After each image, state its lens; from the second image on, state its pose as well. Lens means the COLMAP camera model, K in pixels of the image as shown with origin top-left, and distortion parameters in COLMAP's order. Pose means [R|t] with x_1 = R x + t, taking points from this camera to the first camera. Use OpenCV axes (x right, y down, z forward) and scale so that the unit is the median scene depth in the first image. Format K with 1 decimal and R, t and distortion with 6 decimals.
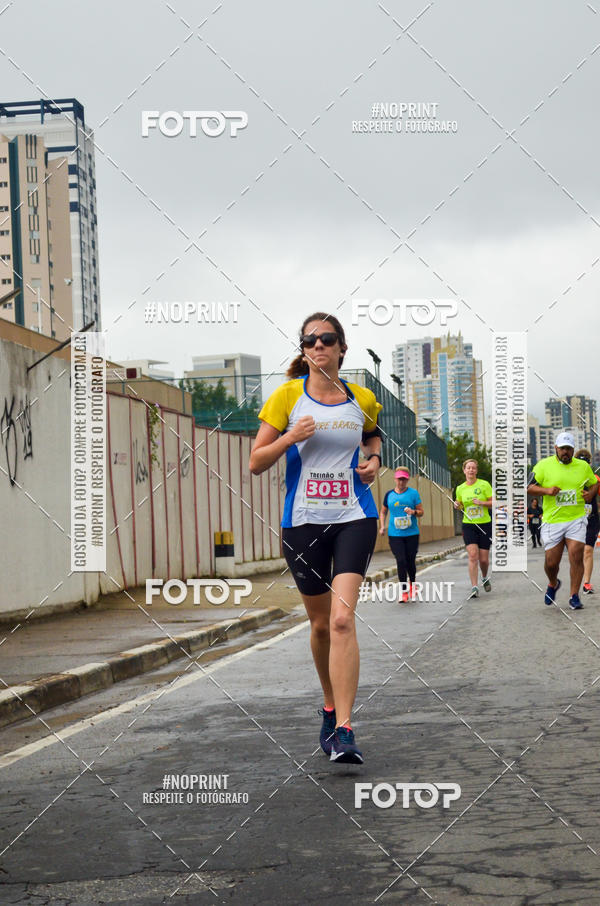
lens RADIAL K [[1850.3, 0, 240.7], [0, 1850.3, 476.8], [0, 0, 1]] dist [0.033846, 0.000000]
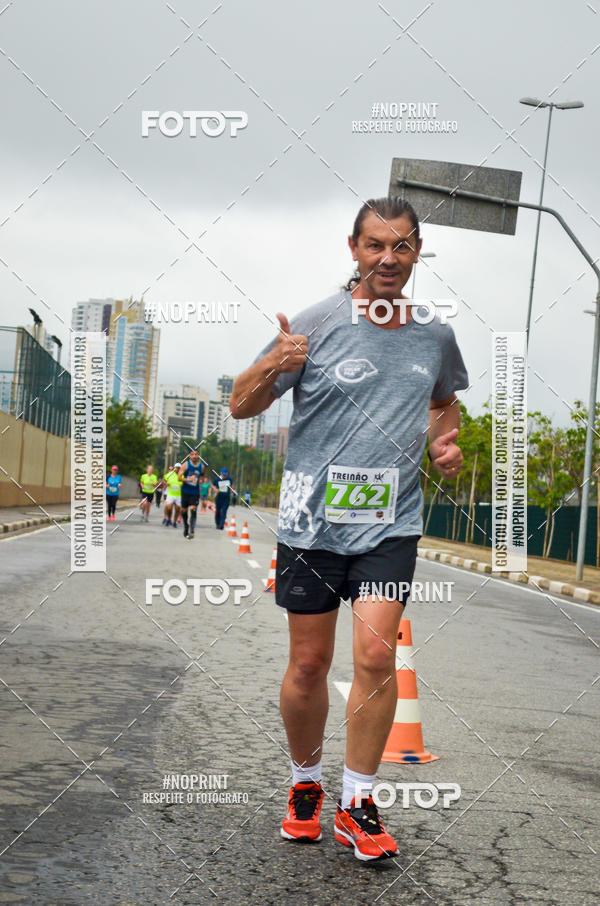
lens RADIAL K [[2035.5, 0, 289.2], [0, 2035.5, 488.3], [0, 0, 1]] dist [-0.025319, 0.000000]
pose [[0.978634, 0.118998, 0.167675, 0.023759], [-0.124116, 0.992059, 0.020341, -0.008255], [-0.163922, -0.040718, 0.985633, -0.101736]]
